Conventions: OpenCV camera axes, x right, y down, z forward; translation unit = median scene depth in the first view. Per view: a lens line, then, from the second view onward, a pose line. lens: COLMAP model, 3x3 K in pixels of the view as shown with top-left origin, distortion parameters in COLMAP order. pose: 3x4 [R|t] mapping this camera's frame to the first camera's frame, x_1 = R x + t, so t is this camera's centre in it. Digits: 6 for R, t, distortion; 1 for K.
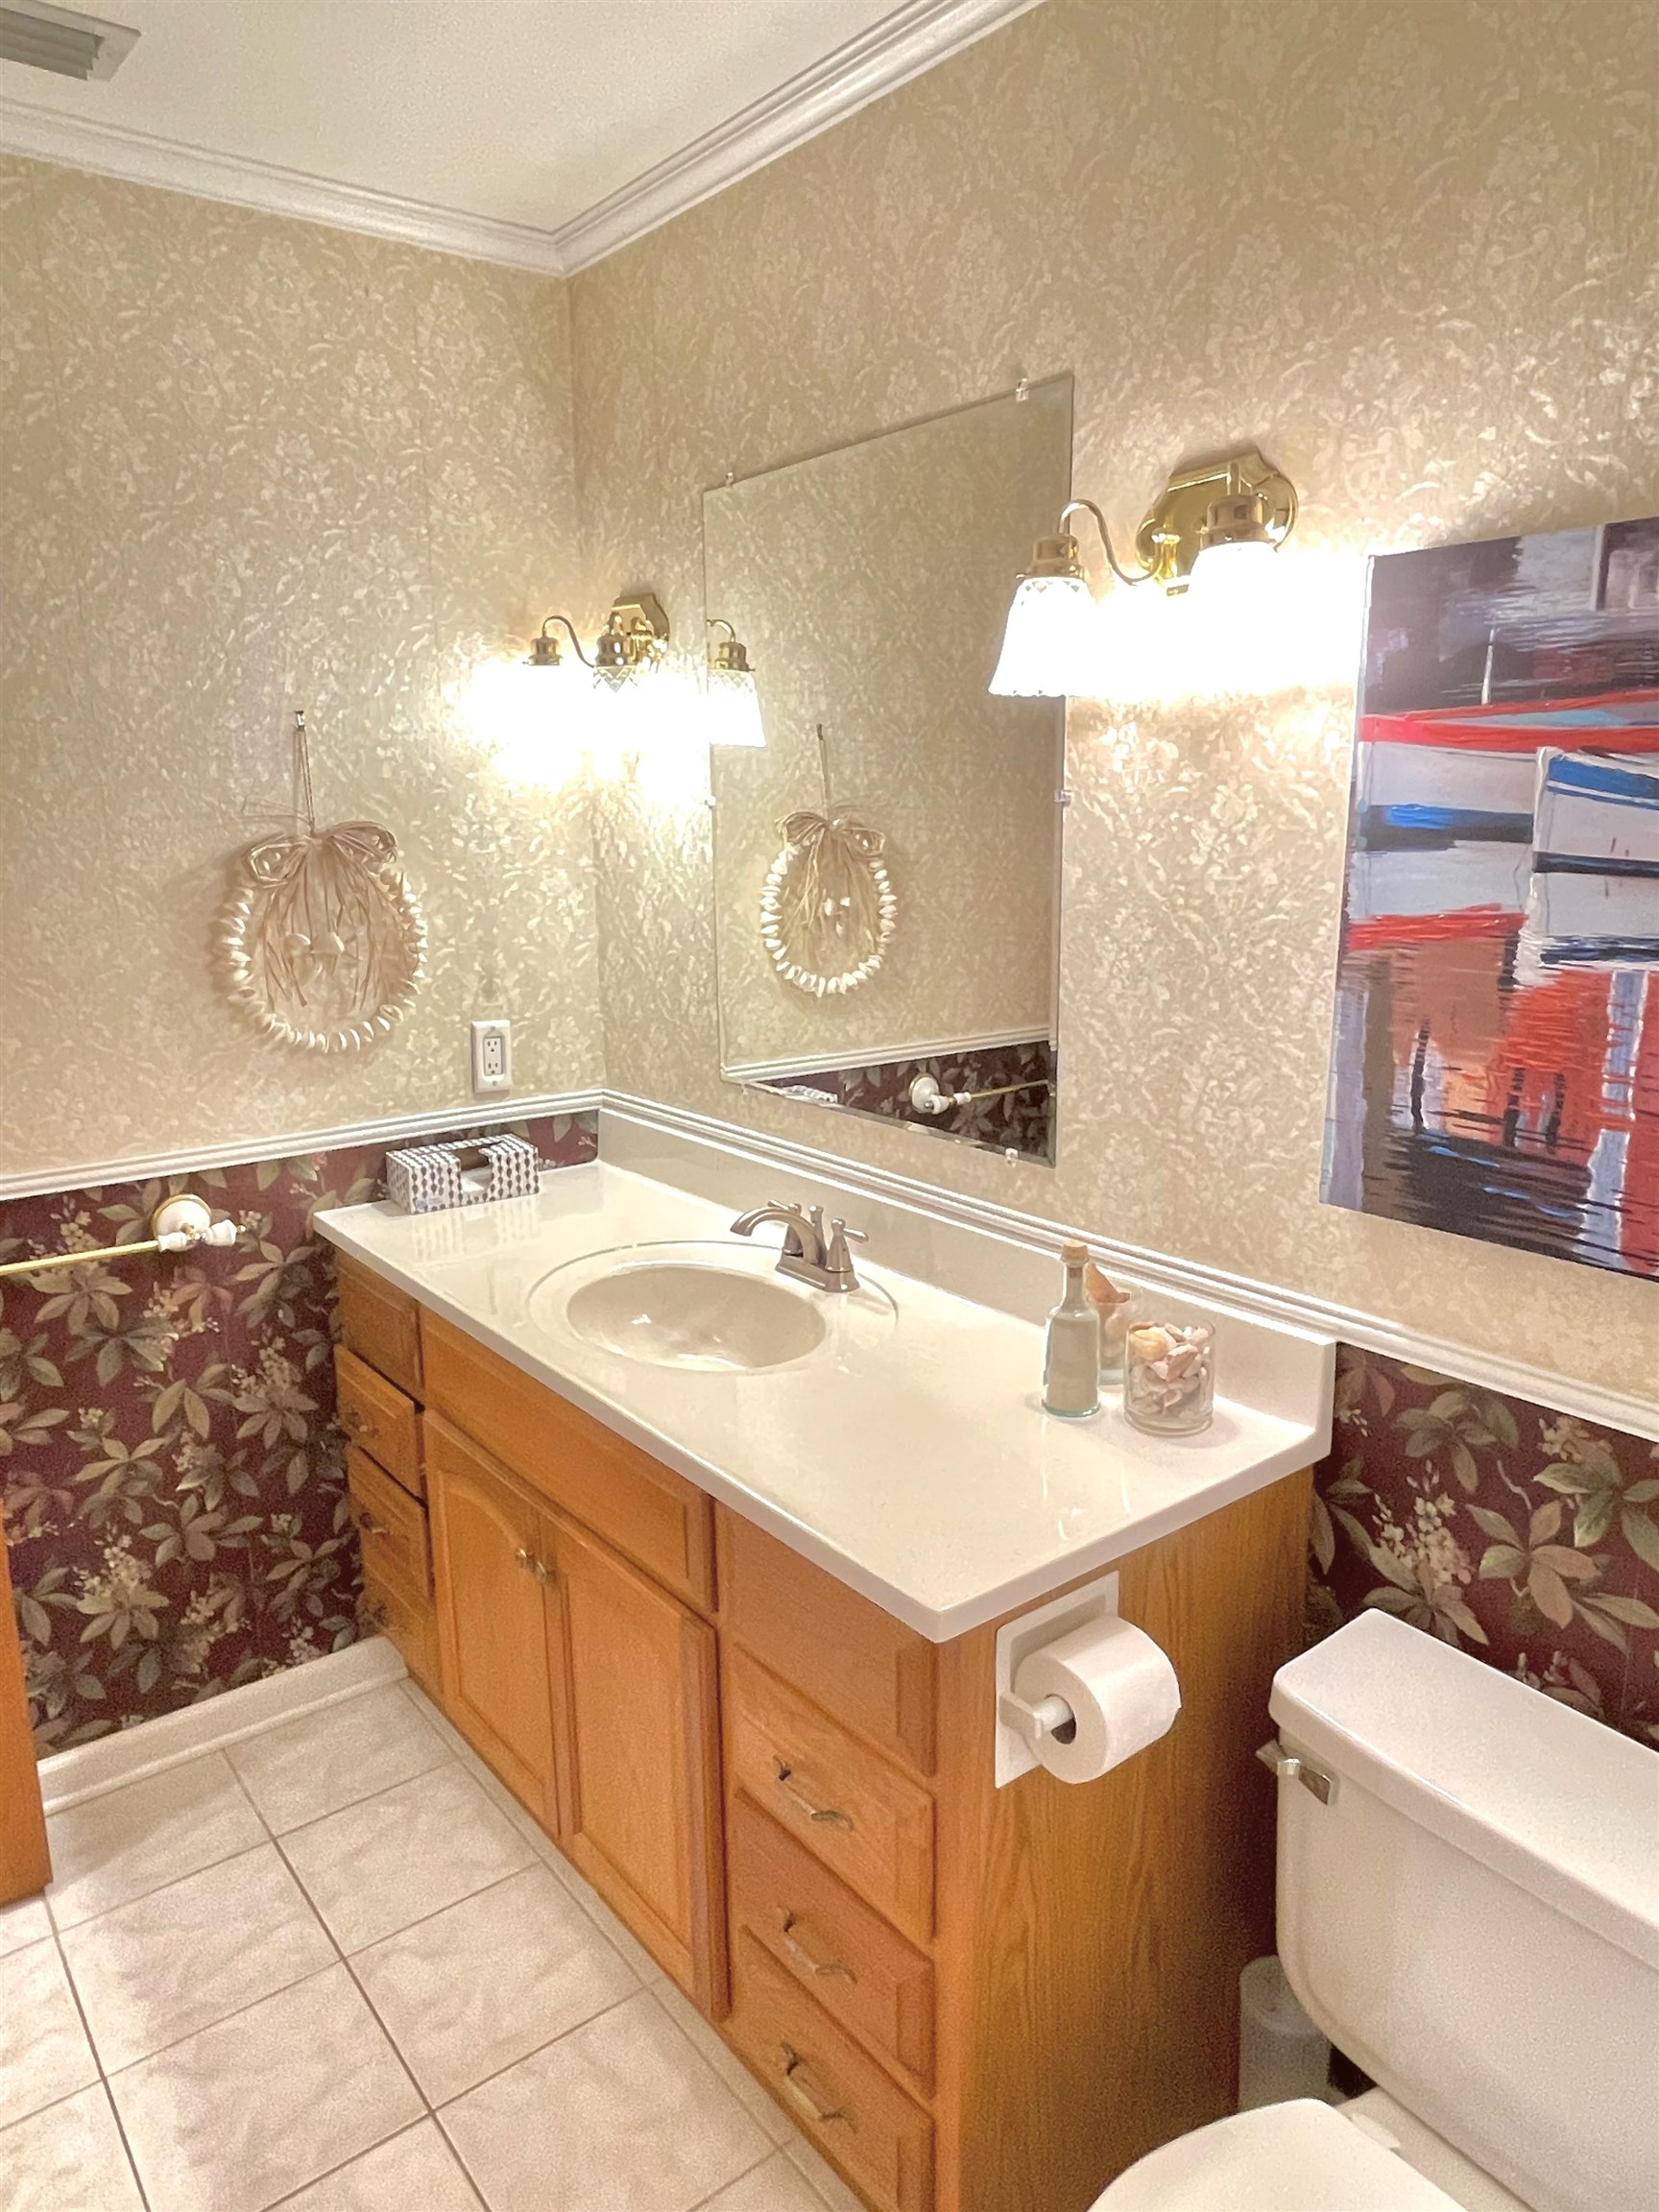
lens RADIAL K [[1435.4, 0, 829.5], [0, 1435.4, 1106.0], [0, 0, 1]] dist [0.001257, 0.000630]
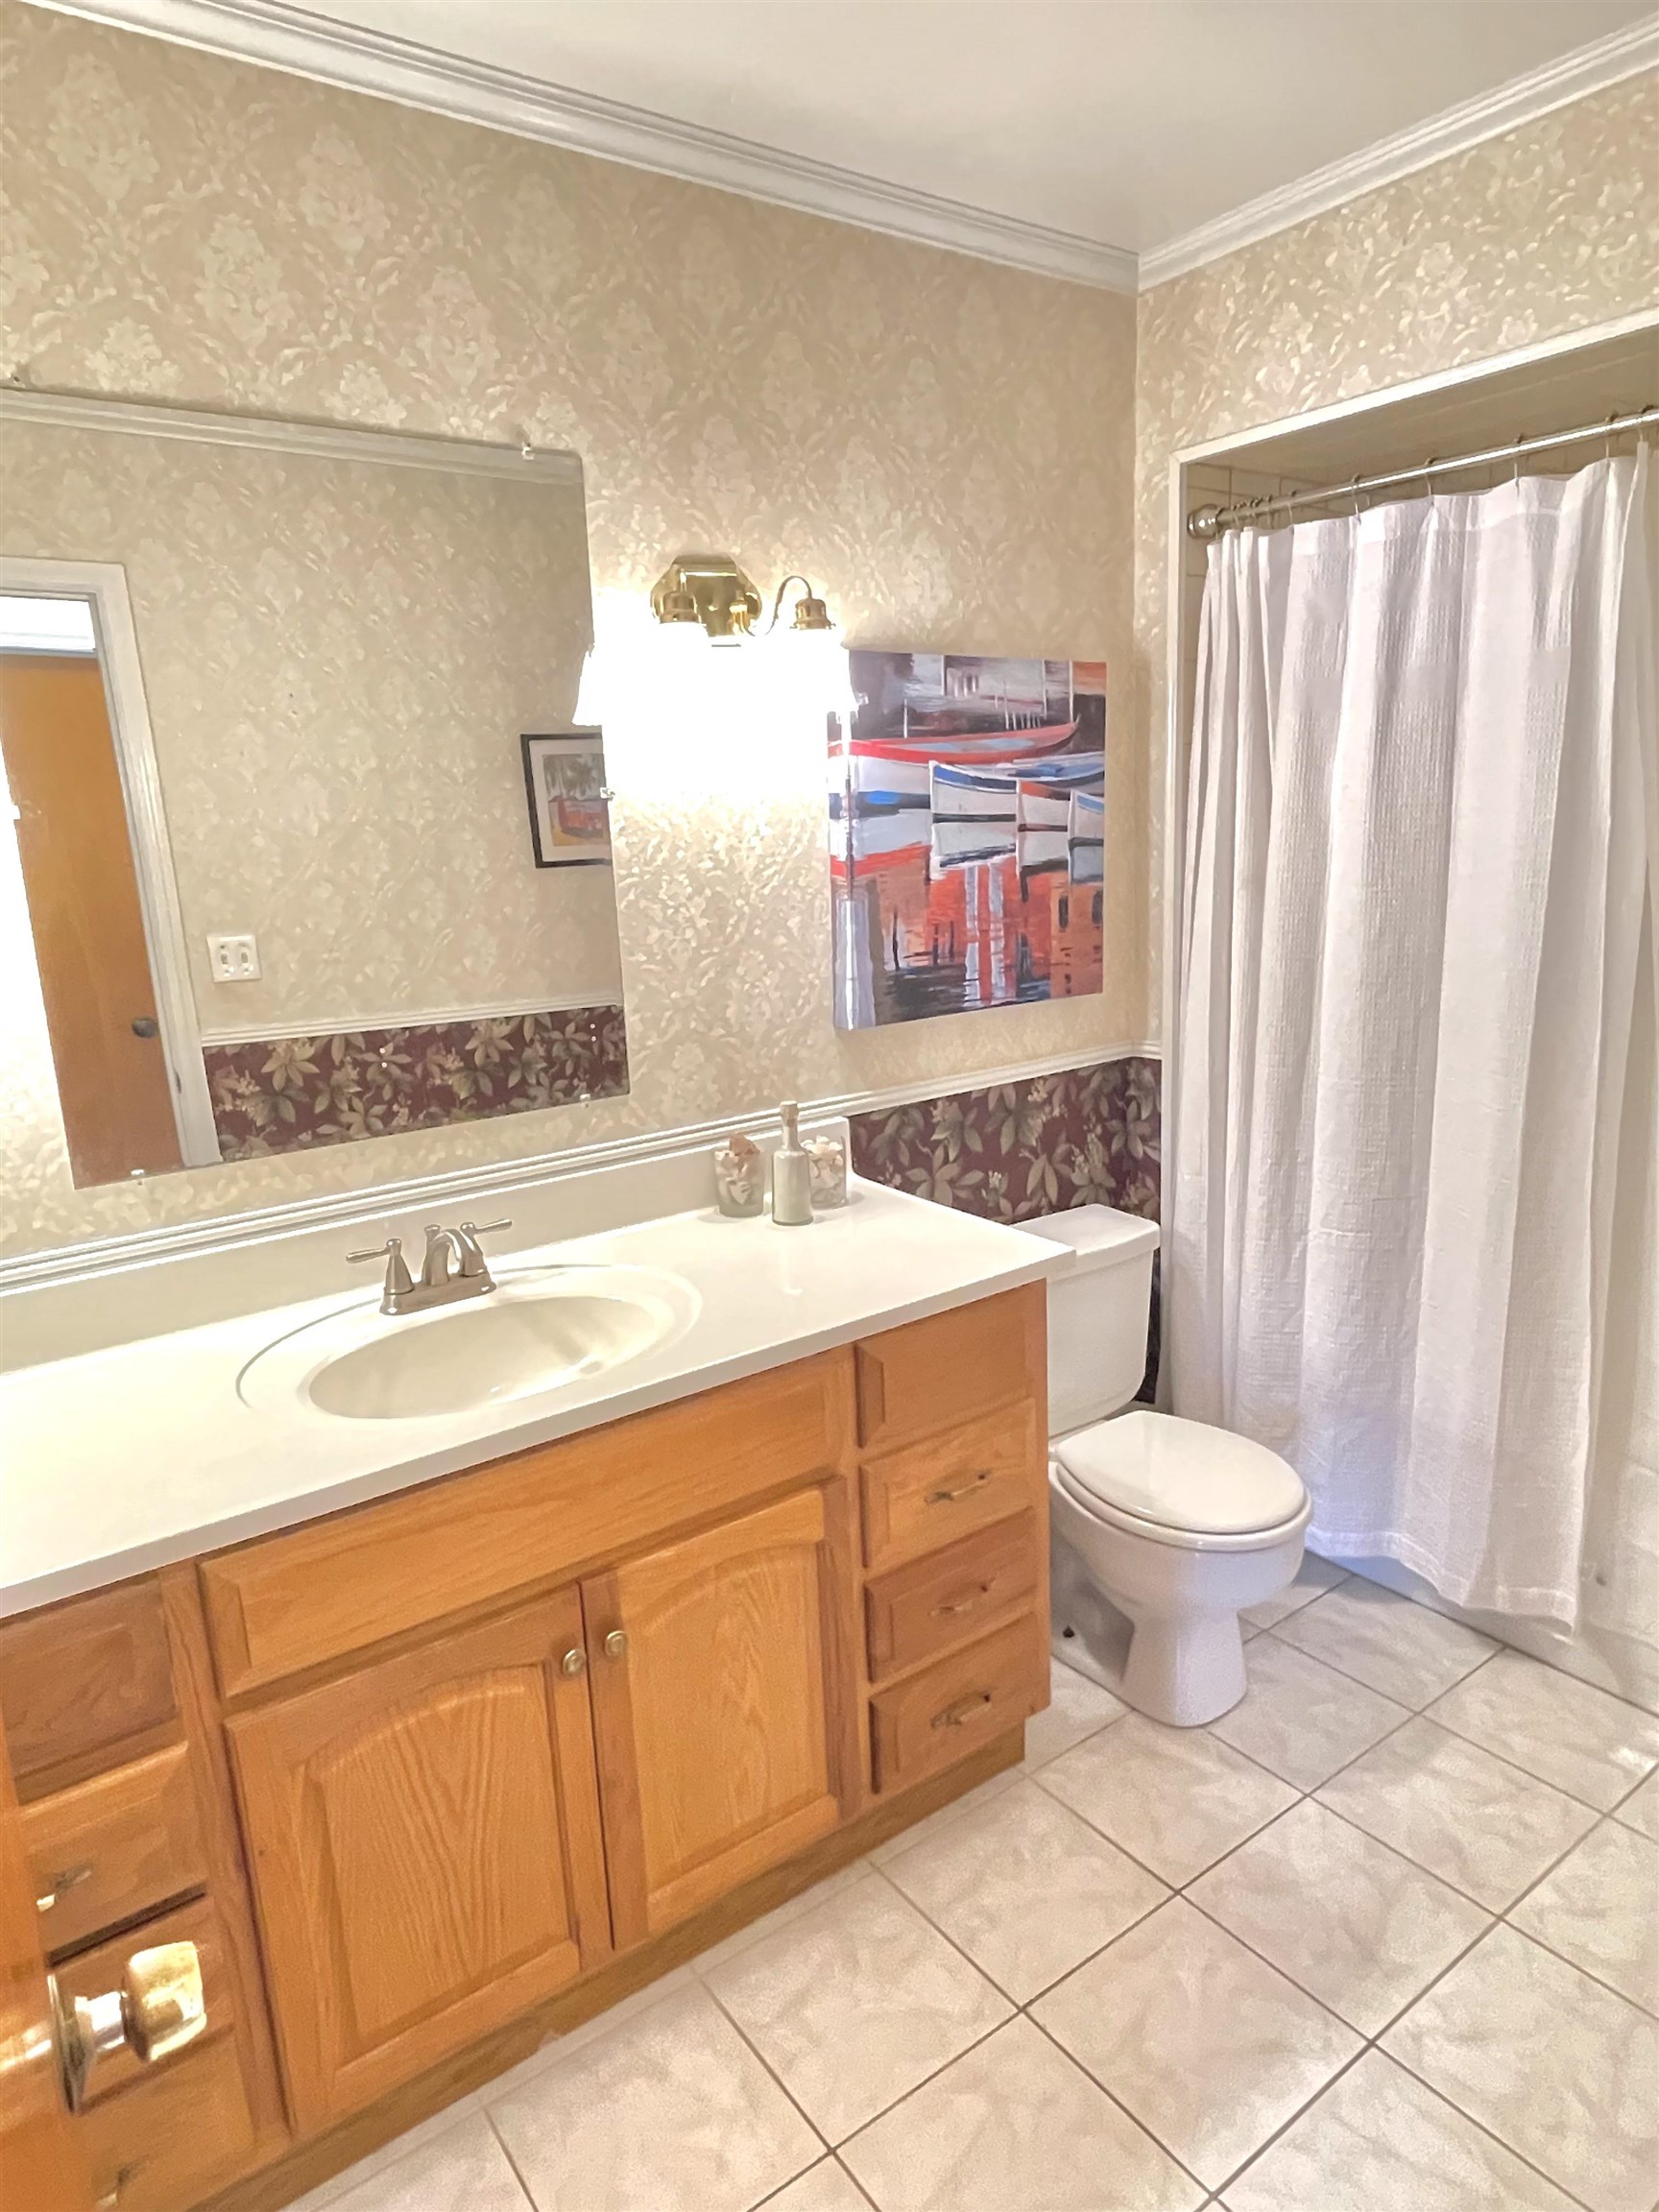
lens RADIAL K [[1343.2, 0, 829.5], [0, 1343.2, 1106.0], [0, 0, 1]] dist [0.000400, -0.000553]
pose [[0.035848, -0.206079, 0.977879, -1.361320], [0.250019, 0.949240, 0.190878, -0.174432], [-0.967577, 0.237645, 0.085551, 1.027064]]
